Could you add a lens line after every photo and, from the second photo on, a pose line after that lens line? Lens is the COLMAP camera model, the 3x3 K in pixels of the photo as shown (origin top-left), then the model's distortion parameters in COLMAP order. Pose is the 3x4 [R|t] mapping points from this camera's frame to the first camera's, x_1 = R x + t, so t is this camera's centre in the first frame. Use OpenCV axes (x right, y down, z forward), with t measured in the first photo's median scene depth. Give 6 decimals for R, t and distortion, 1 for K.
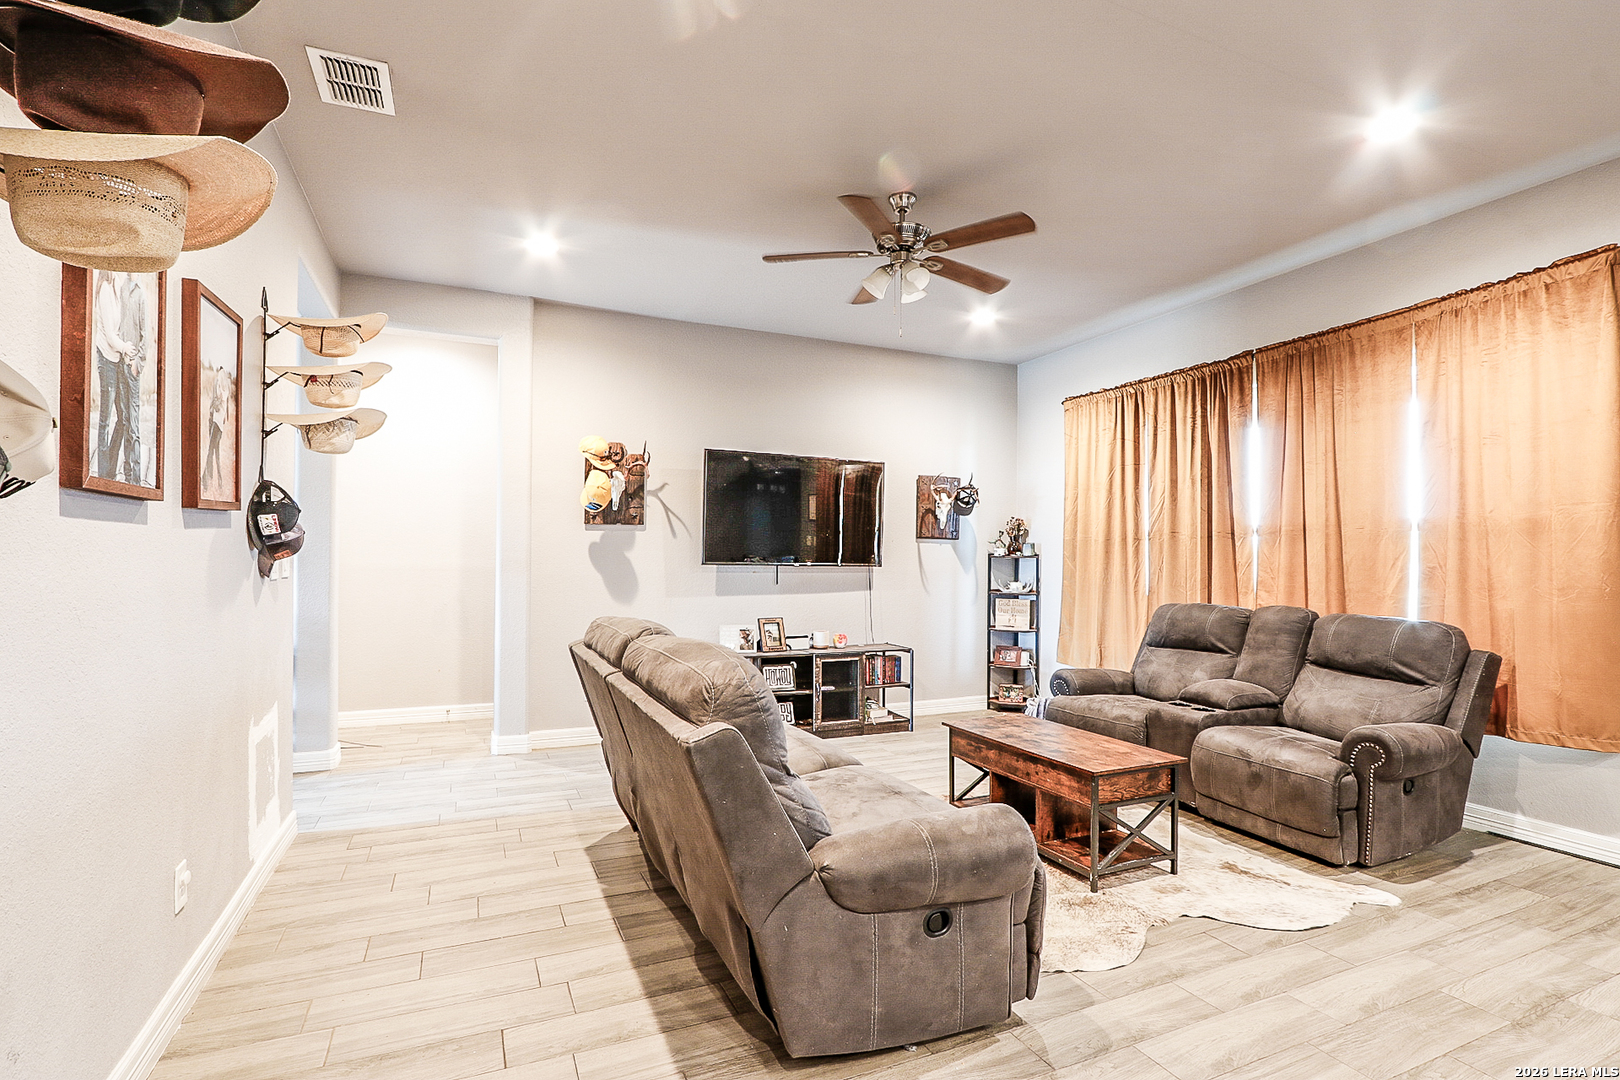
lens RADIAL K [[758.1, 0, 807.6], [0, 758.1, 547.6], [0, 0, 1]] dist [-0.002616, -0.000127]
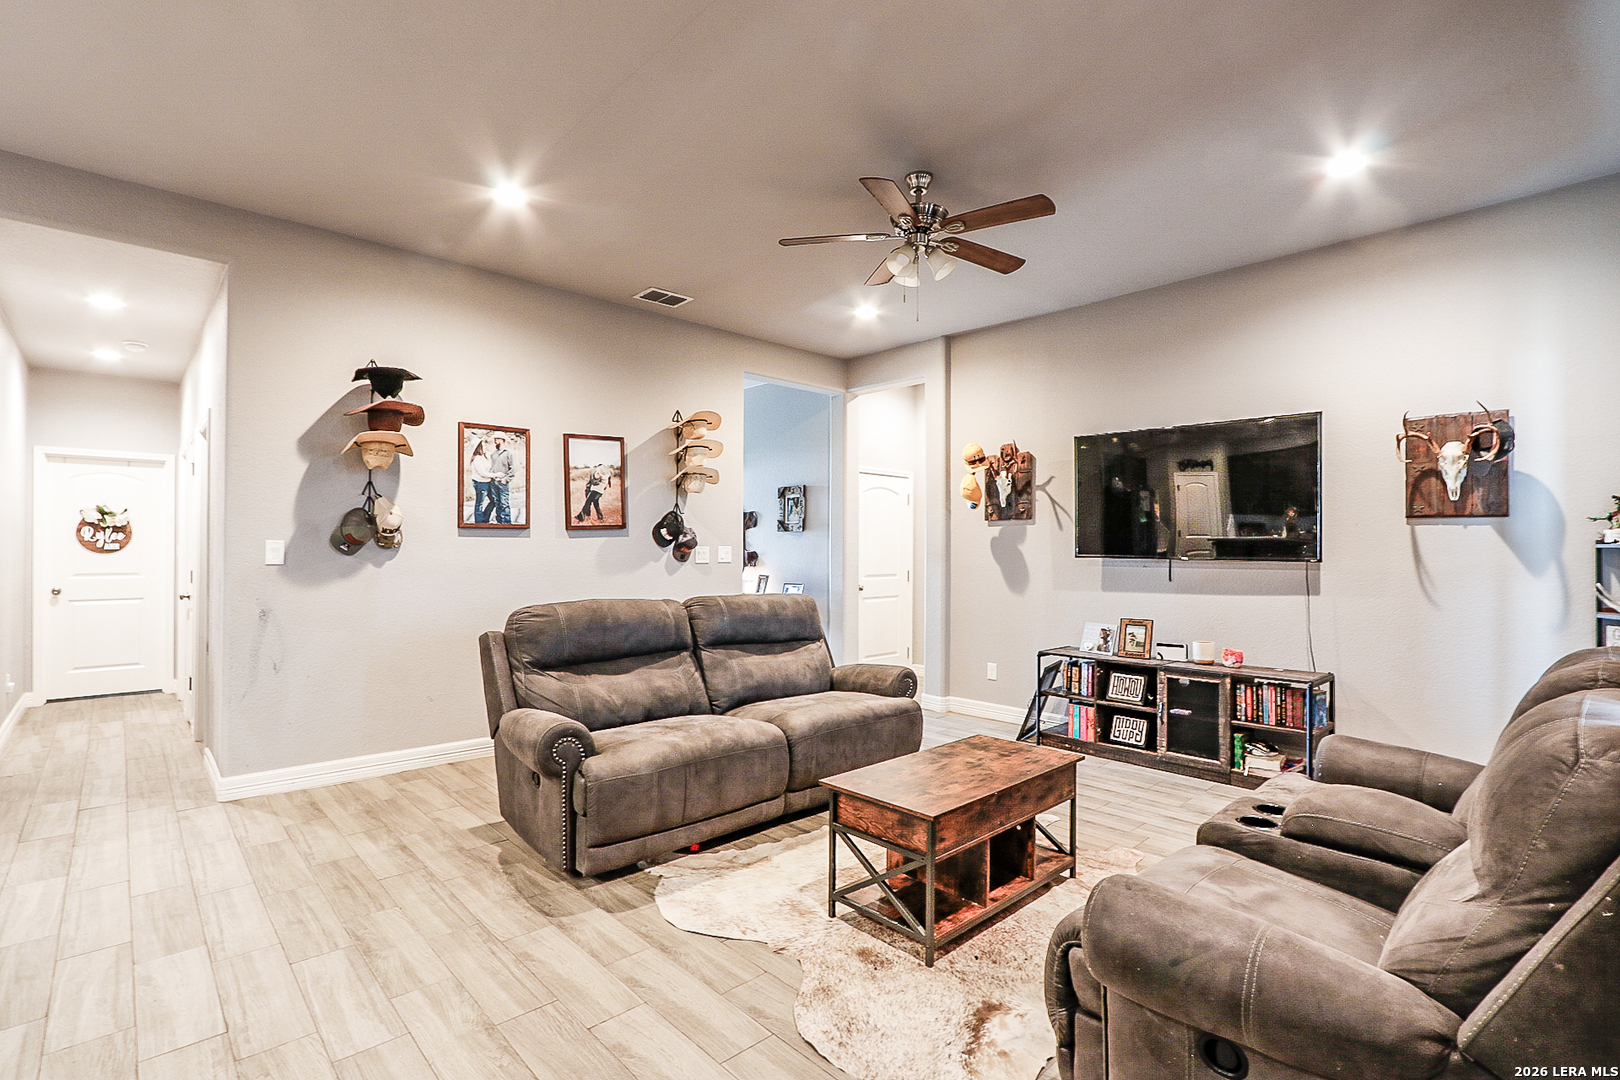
lens RADIAL K [[758.1, 0, 807.6], [0, 758.1, 547.6], [0, 0, 1]] dist [-0.002616, -0.000127]
pose [[0.320874, -0.009031, -0.947079, 0.666398], [0.013043, 0.999902, -0.005116, 0.010407], [0.947032, -0.010711, 0.320961, 0.372278]]
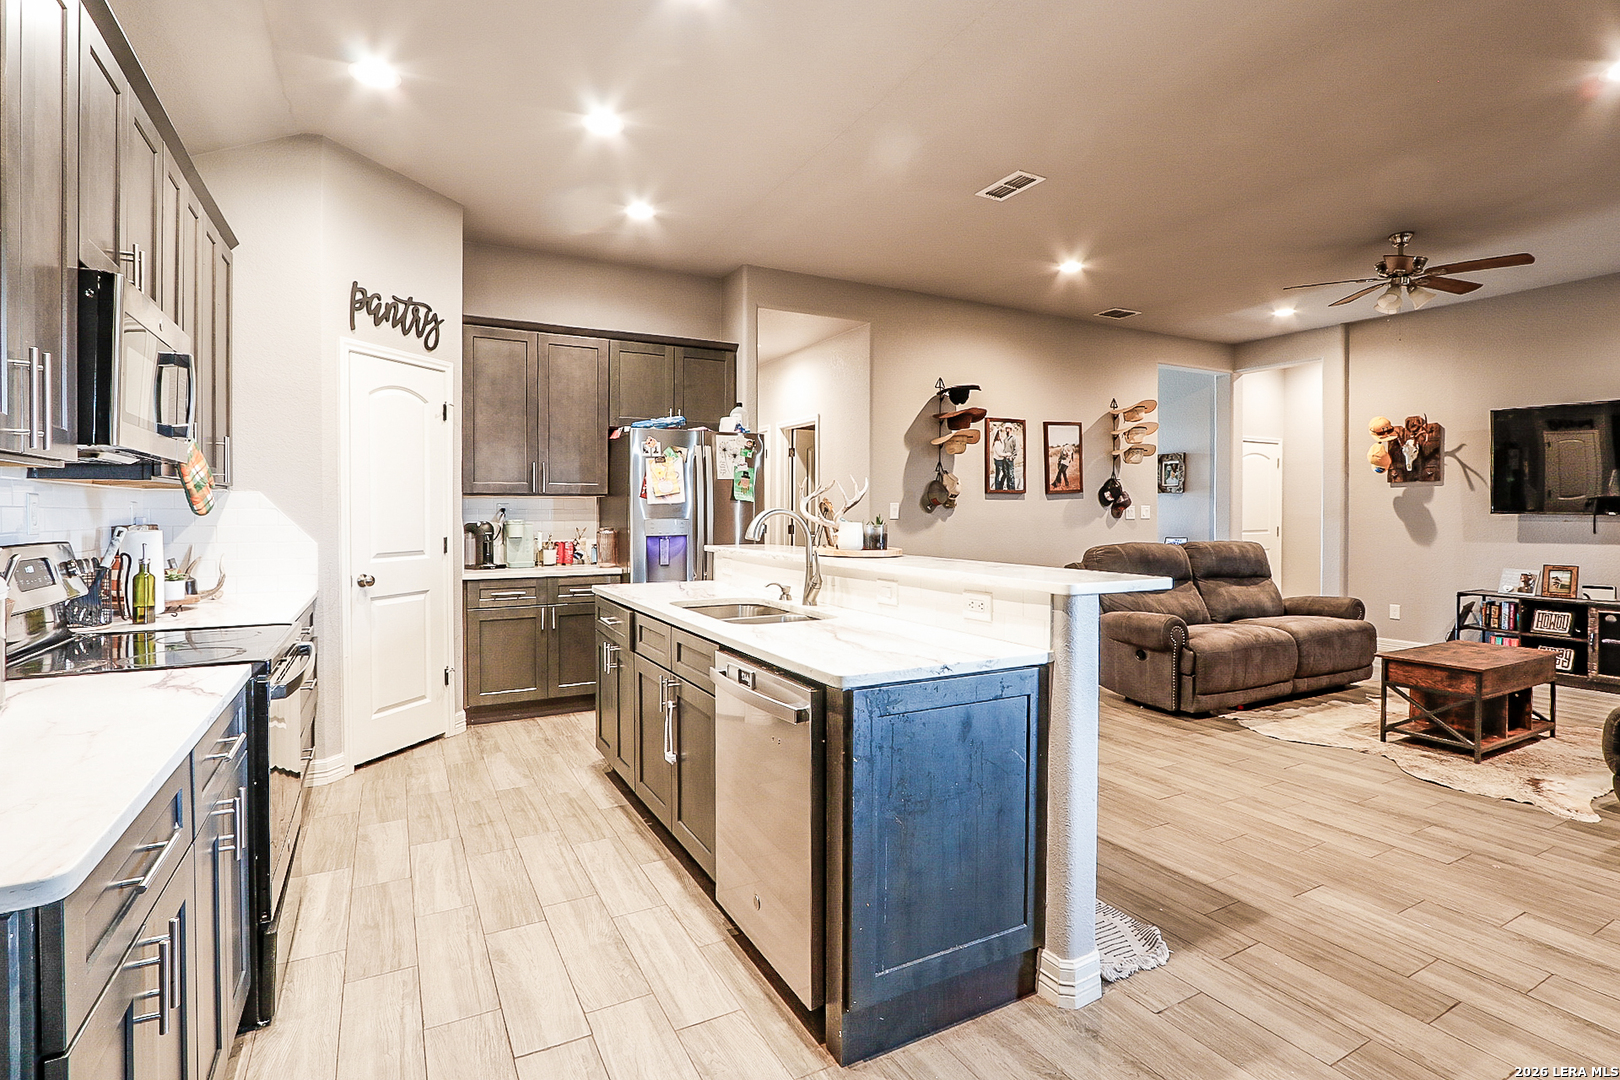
lens RADIAL K [[788.9, 0, 826.8], [0, 788.9, 515.8], [0, 0, 1]] dist [-0.000449, 0.000393]
pose [[0.082584, -0.000085, -0.996584, 0.952864], [0.015391, 0.999881, 0.001190, 0.009011], [0.996465, -0.015437, 0.082576, -0.079832]]
